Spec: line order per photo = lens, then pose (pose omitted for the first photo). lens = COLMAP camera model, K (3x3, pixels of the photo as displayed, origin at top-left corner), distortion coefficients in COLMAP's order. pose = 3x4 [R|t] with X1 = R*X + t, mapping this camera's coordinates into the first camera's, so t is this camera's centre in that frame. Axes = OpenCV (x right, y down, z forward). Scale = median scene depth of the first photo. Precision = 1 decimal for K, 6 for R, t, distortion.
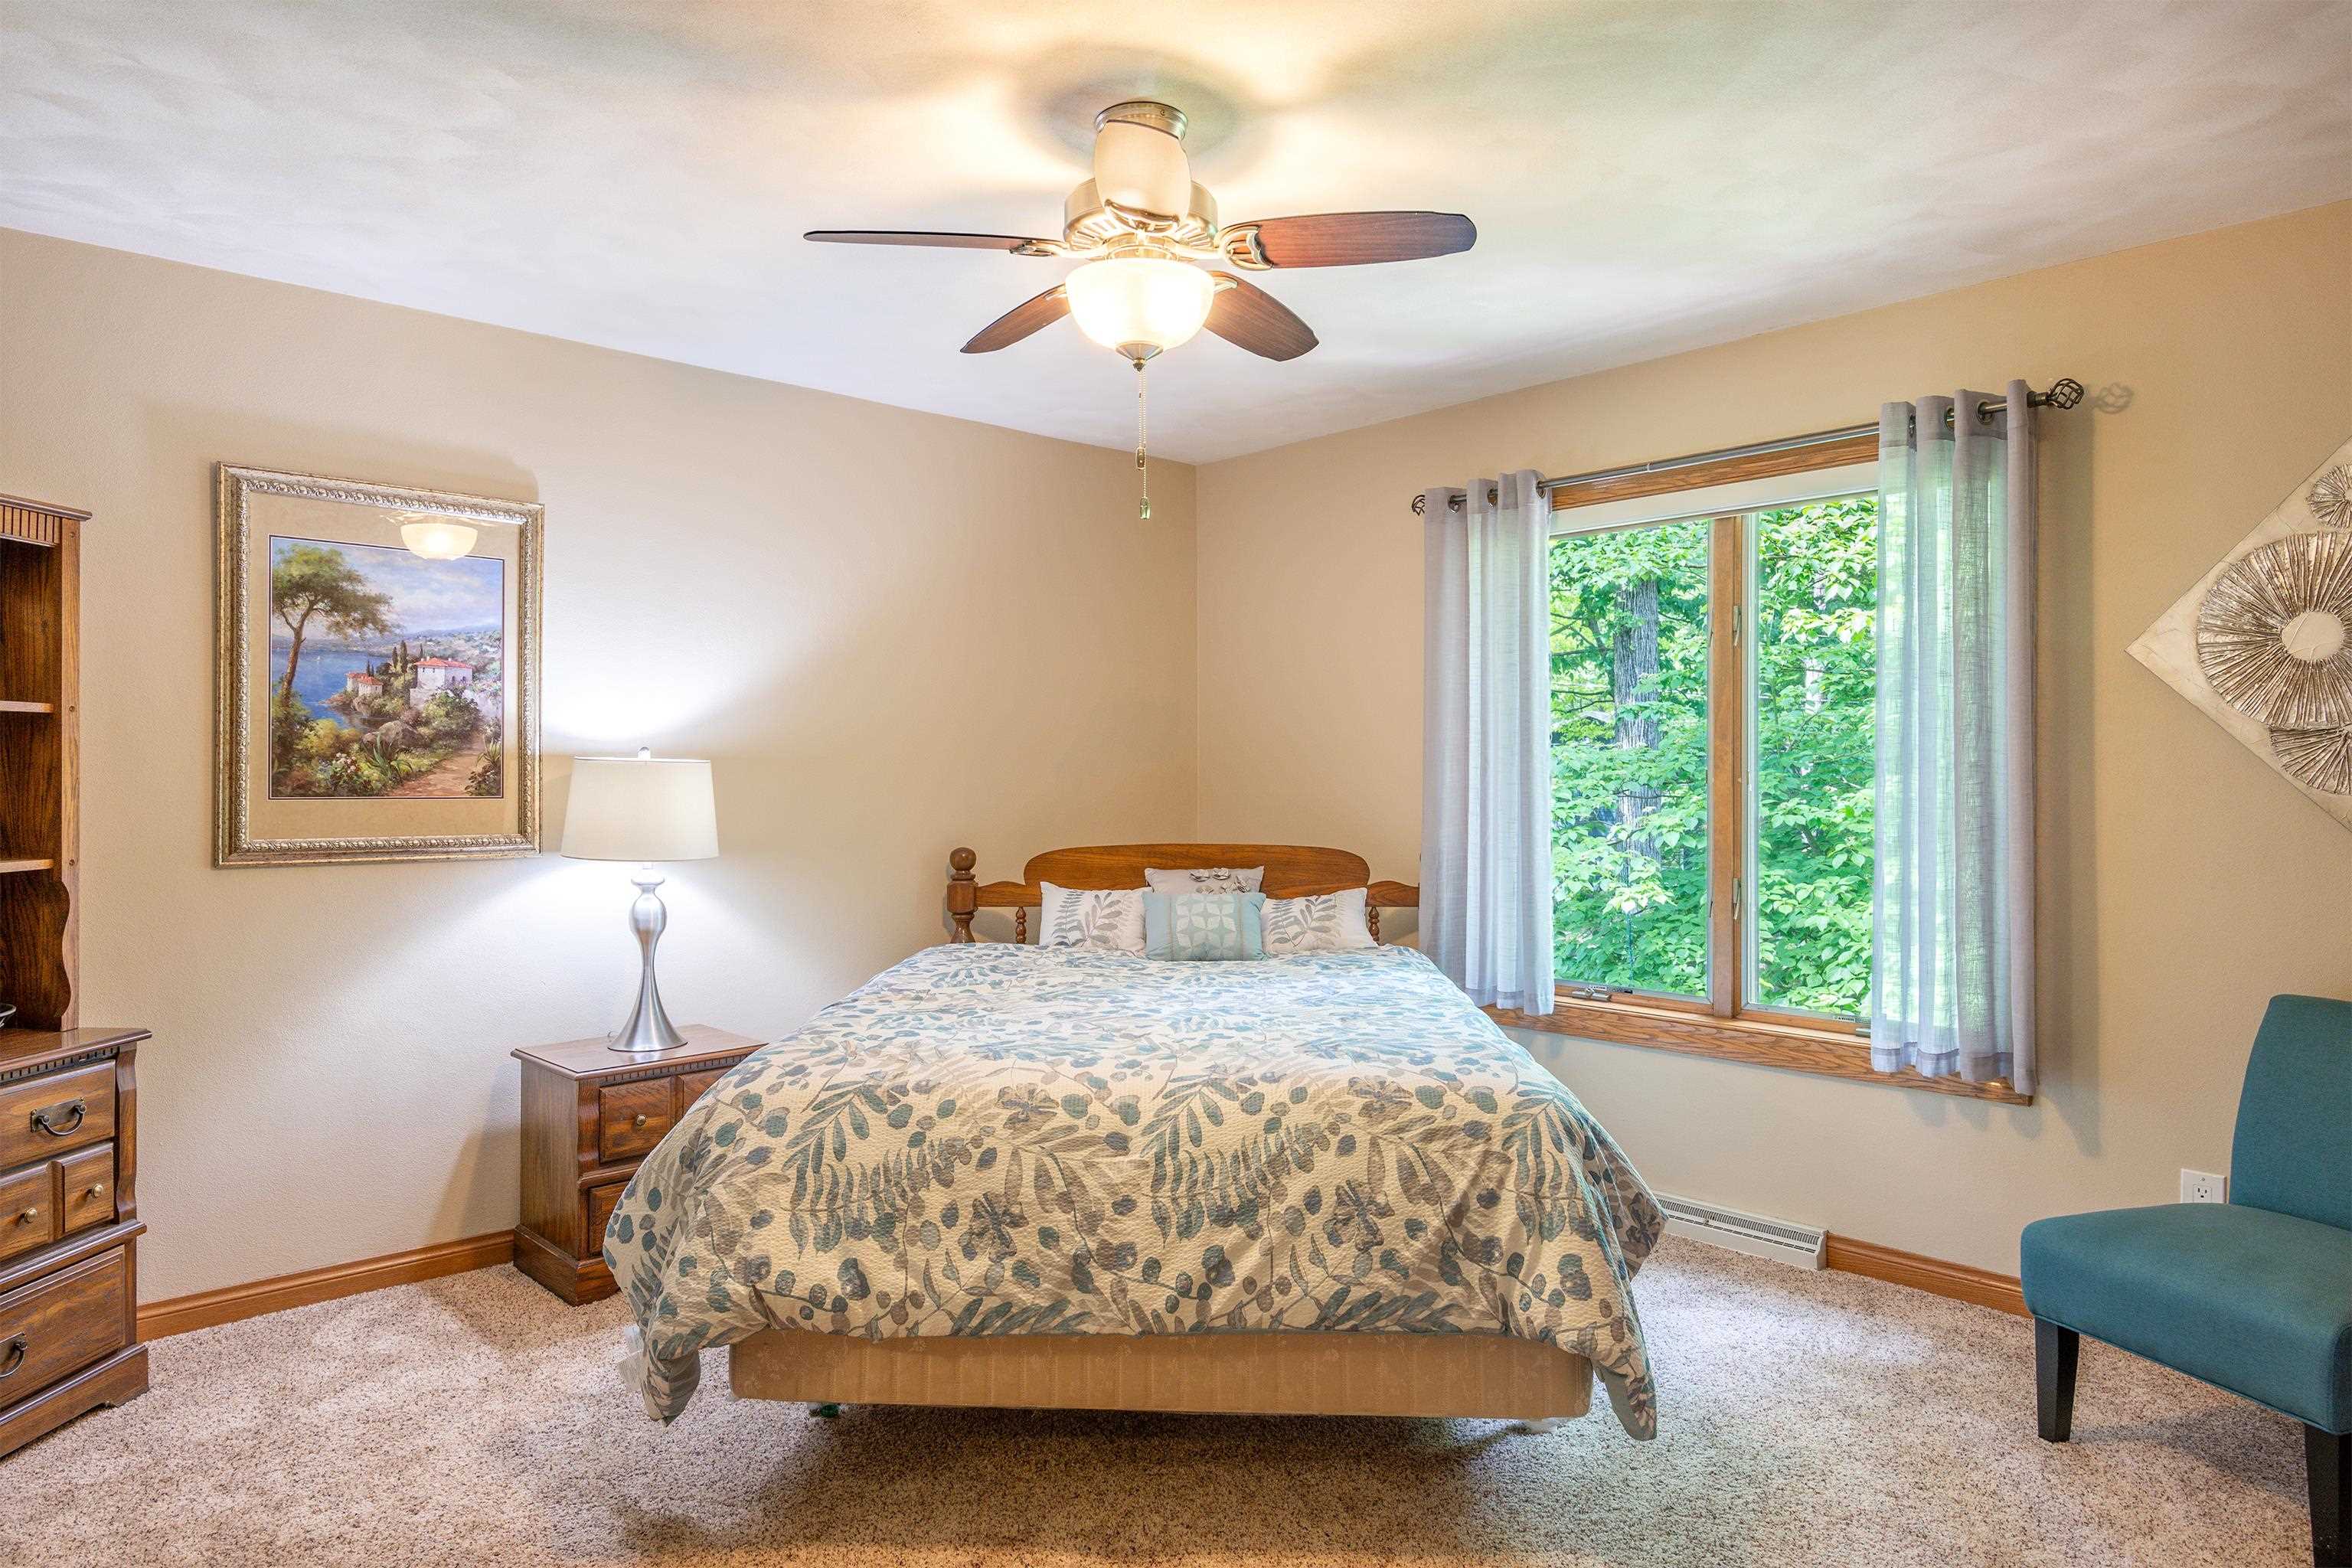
lens RADIAL K [[1435.0, 0, 1181.6], [0, 1435.0, 781.3], [0, 0, 1]] dist [0.010638, -0.031192]
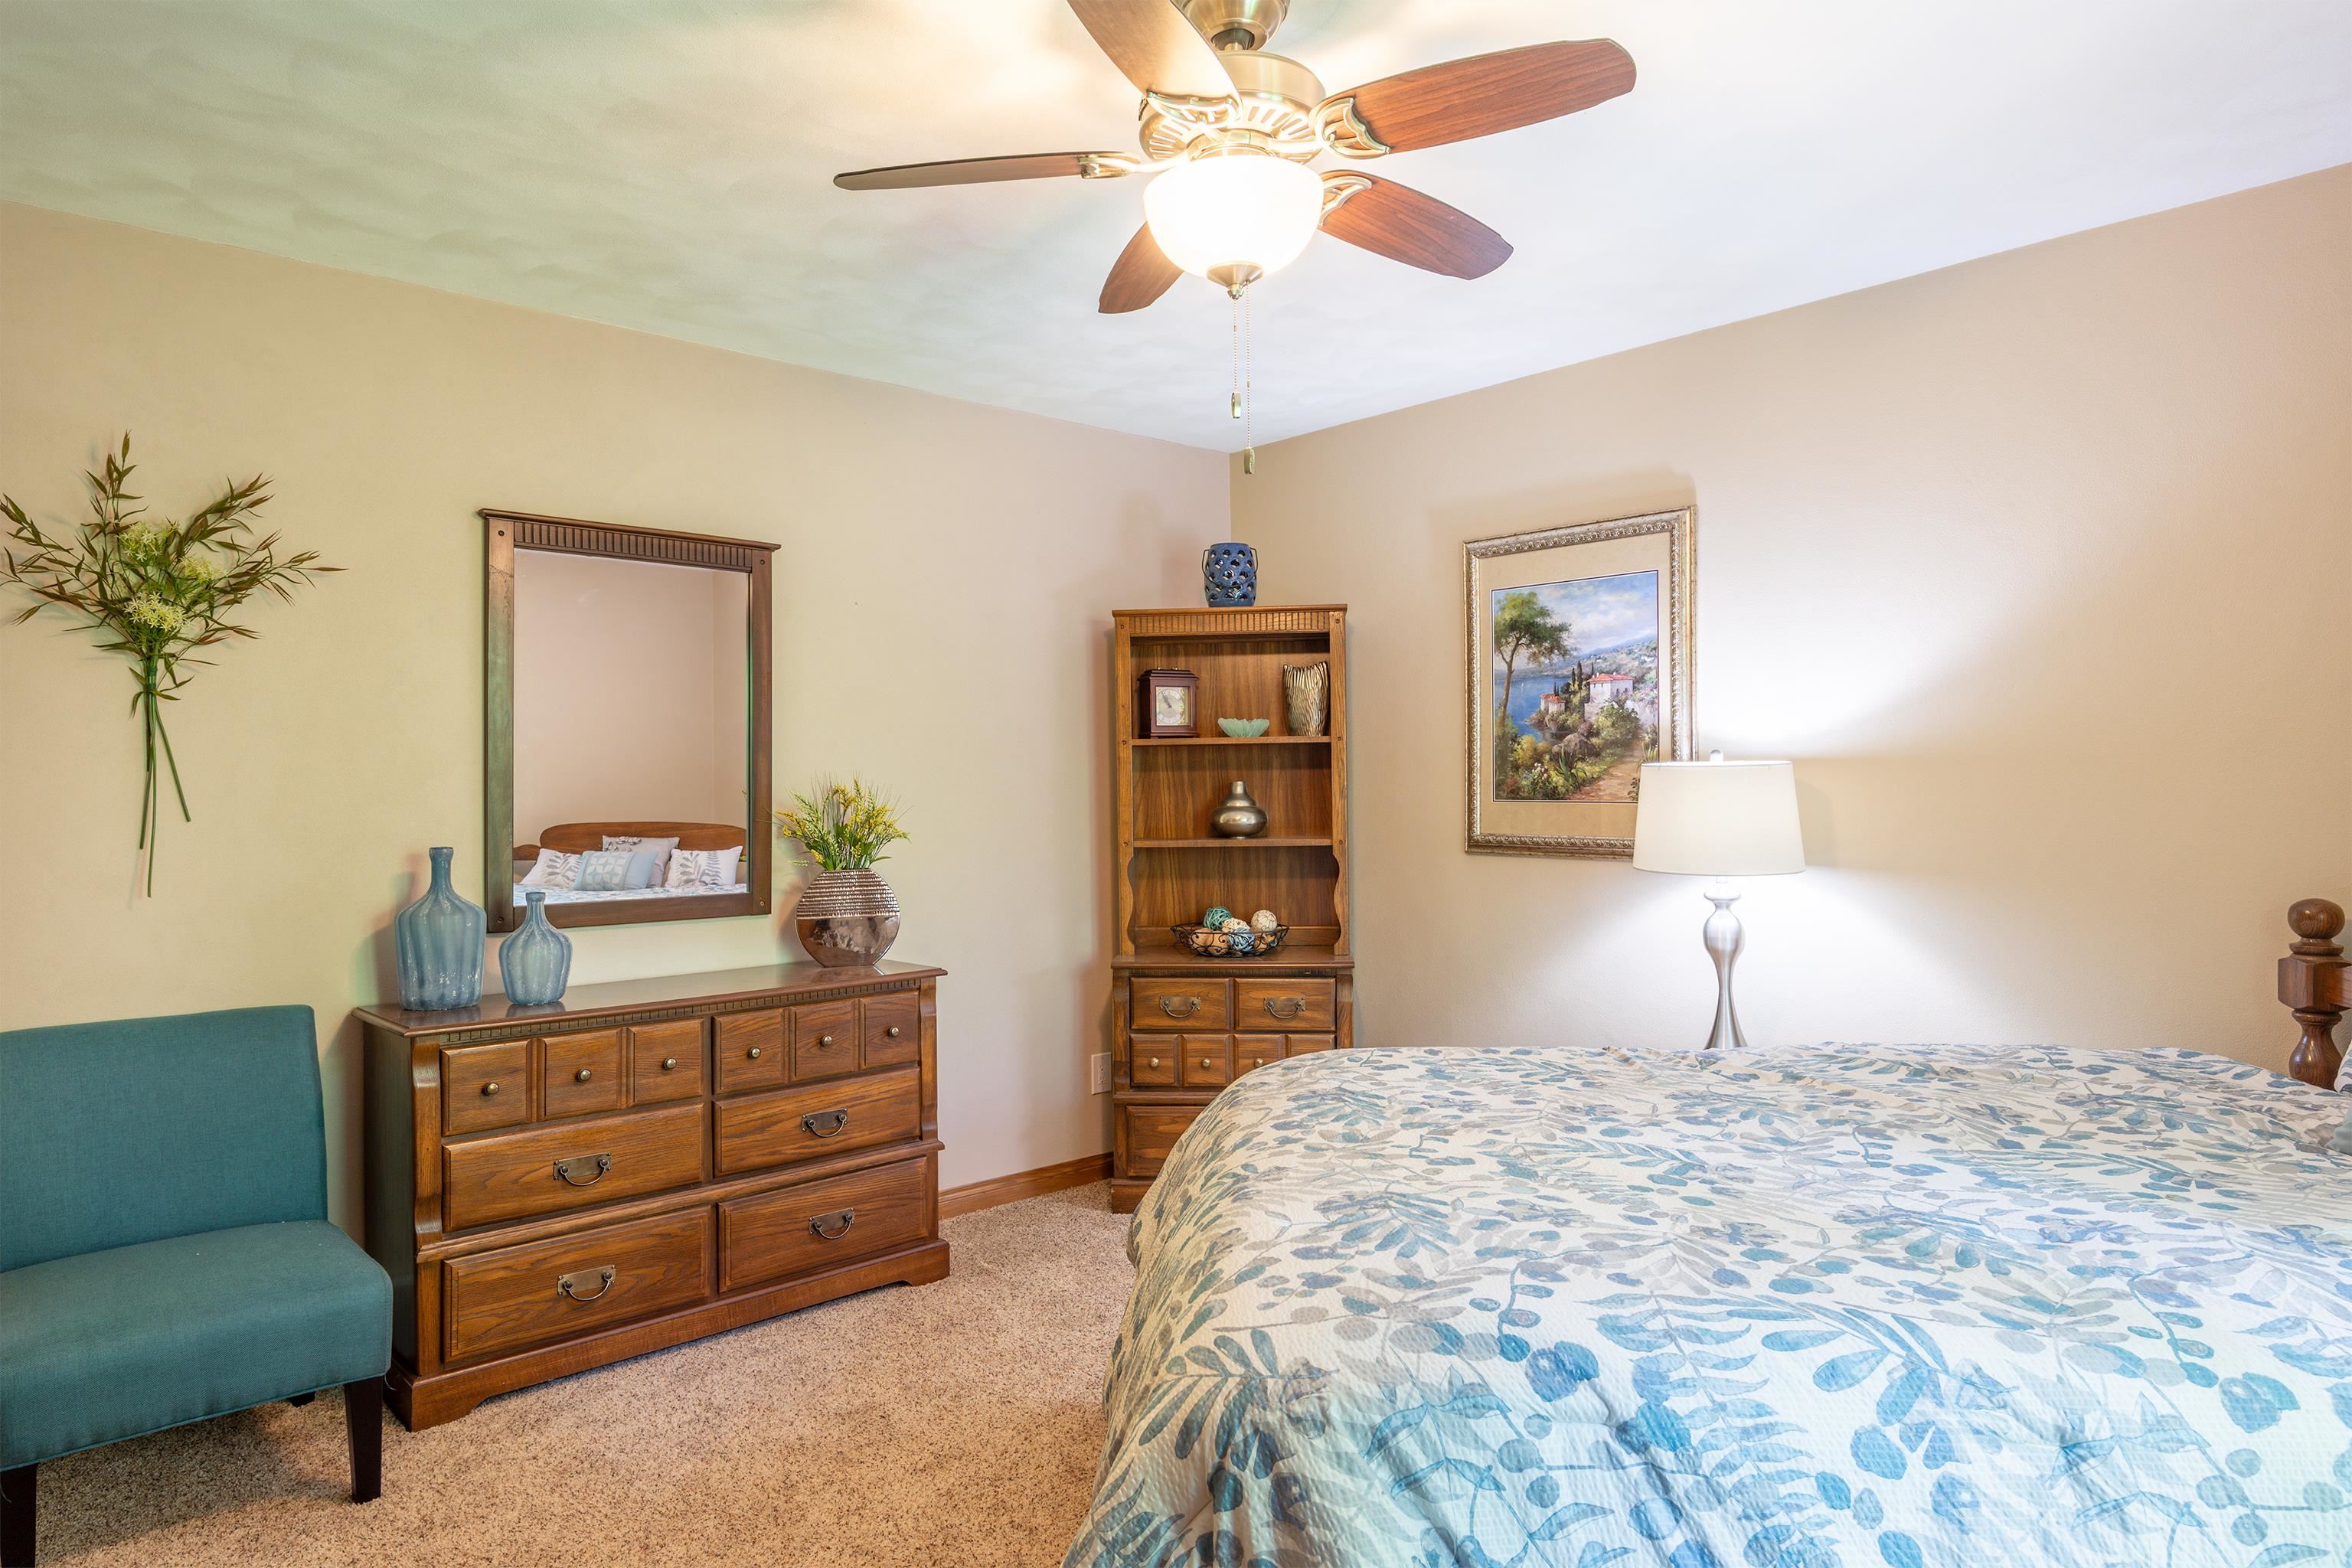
lens RADIAL K [[1435.0, 0, 1182.0], [0, 1435.0, 785.2], [0, 0, 1]] dist [0.010638, -0.031192]
pose [[-0.042092, 0.001287, -0.999113, 0.592424], [0.003312, 0.999994, 0.001148, -0.003711], [0.999108, -0.003260, -0.042096, 0.739307]]
